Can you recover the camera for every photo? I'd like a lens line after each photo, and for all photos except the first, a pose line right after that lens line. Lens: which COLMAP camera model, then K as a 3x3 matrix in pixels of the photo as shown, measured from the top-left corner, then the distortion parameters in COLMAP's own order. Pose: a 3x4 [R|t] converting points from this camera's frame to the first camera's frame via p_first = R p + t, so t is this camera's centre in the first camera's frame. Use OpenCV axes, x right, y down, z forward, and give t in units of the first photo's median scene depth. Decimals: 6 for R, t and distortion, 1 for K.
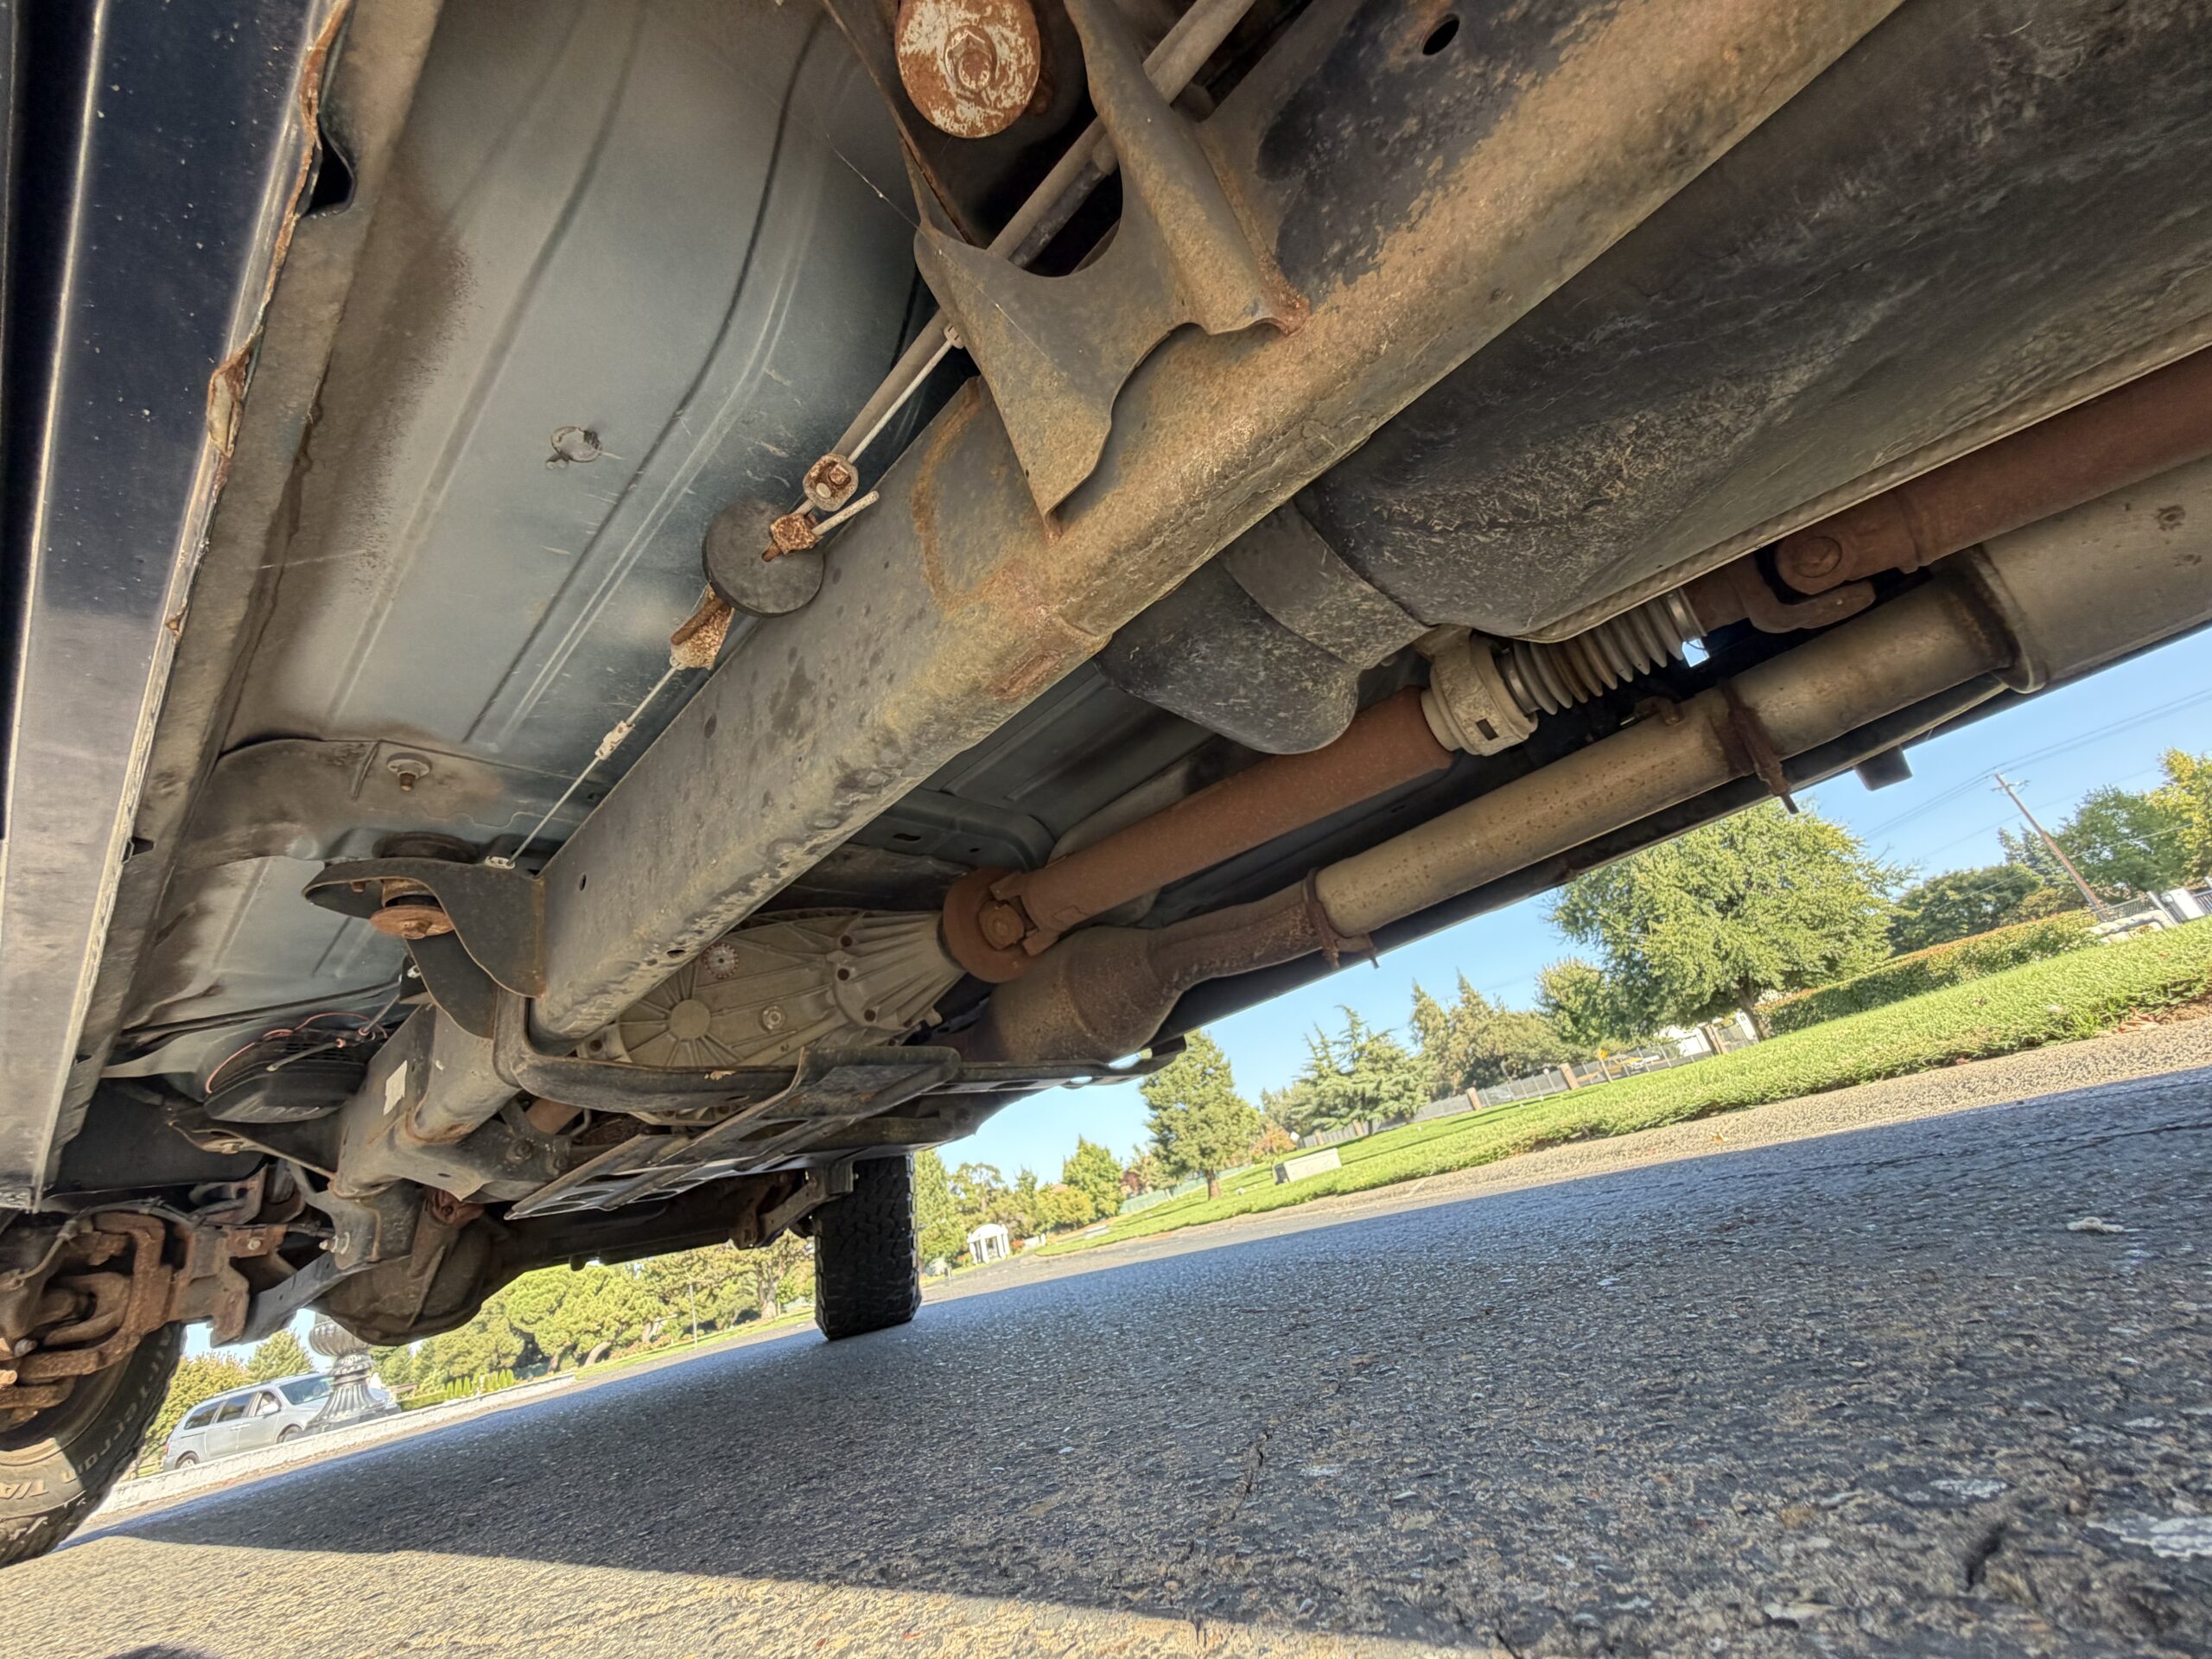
lens RADIAL K [[887.7, 0, 1106.0], [0, 887.7, 829.5], [0, 0, 1]] dist [-0.000043, -0.000410]
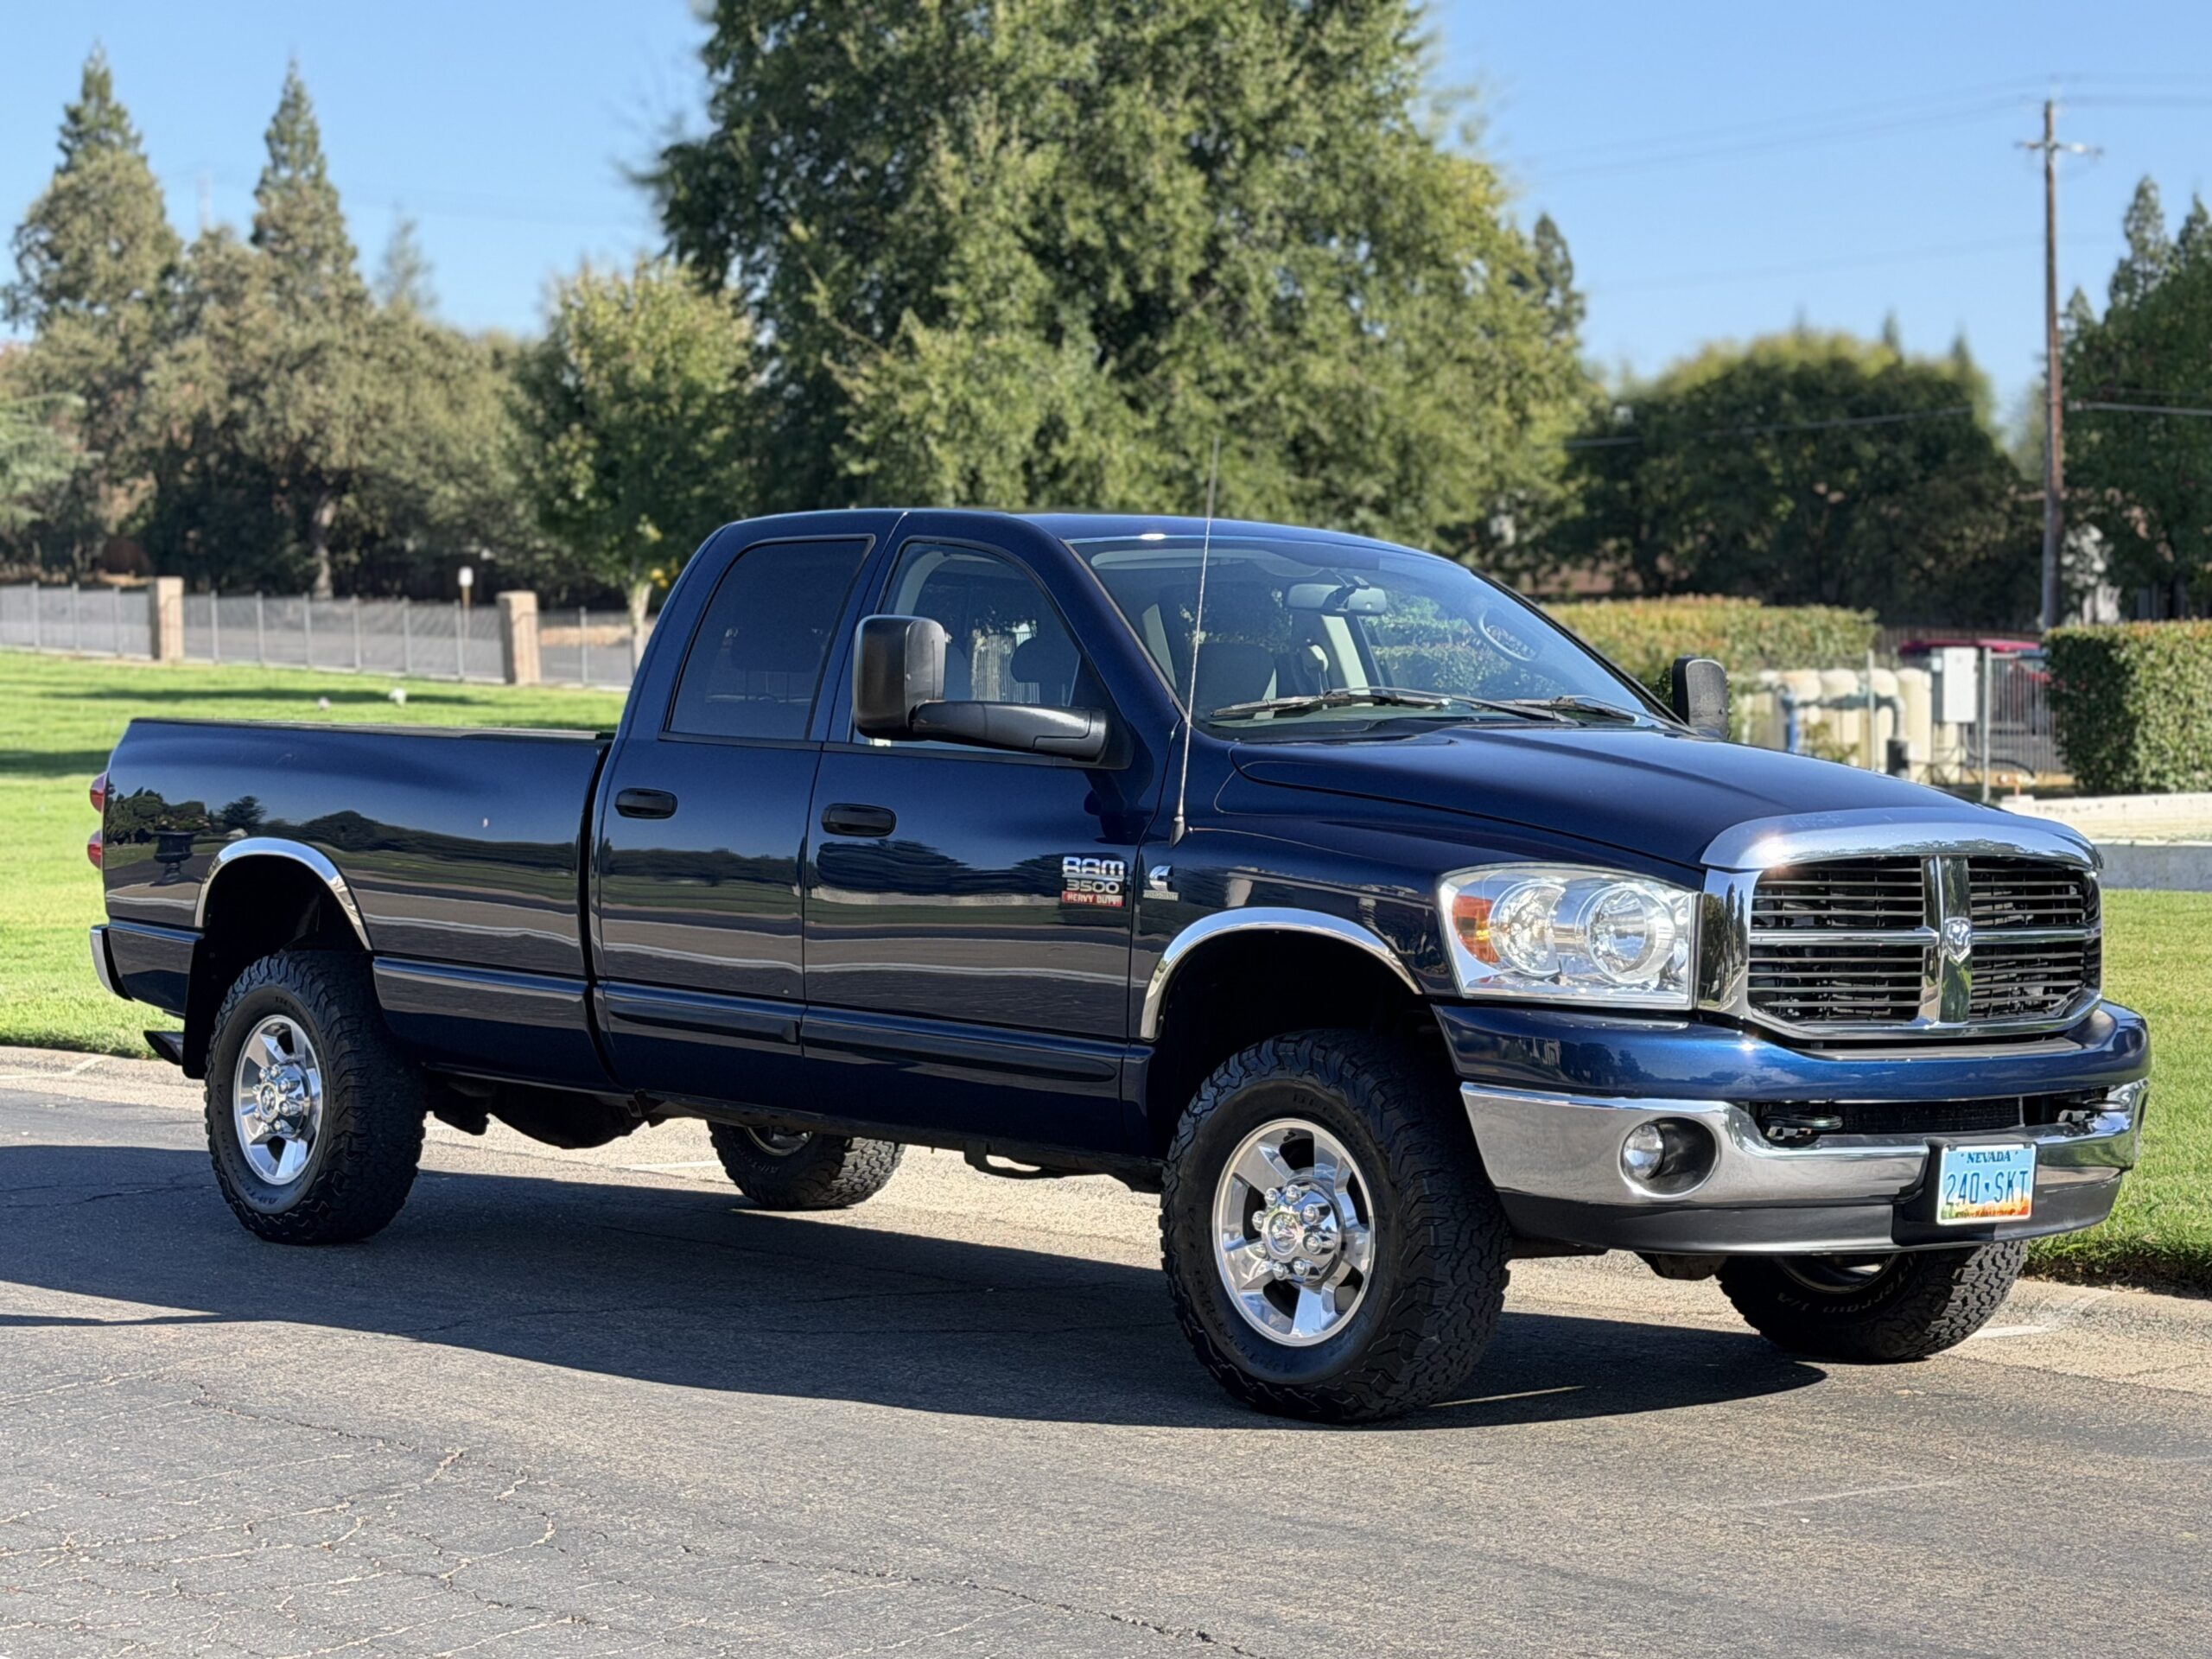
lens RADIAL K [[4069.2, 0, 1106.0], [0, 4069.2, 829.5], [0, 0, 1]] dist [0.061687, -0.205817]
pose [[0.792789, 0.203509, 0.574516, -0.052051], [-0.400371, 0.884601, 0.239133, -0.049343], [-0.459552, -0.419601, 0.782781, -0.104390]]
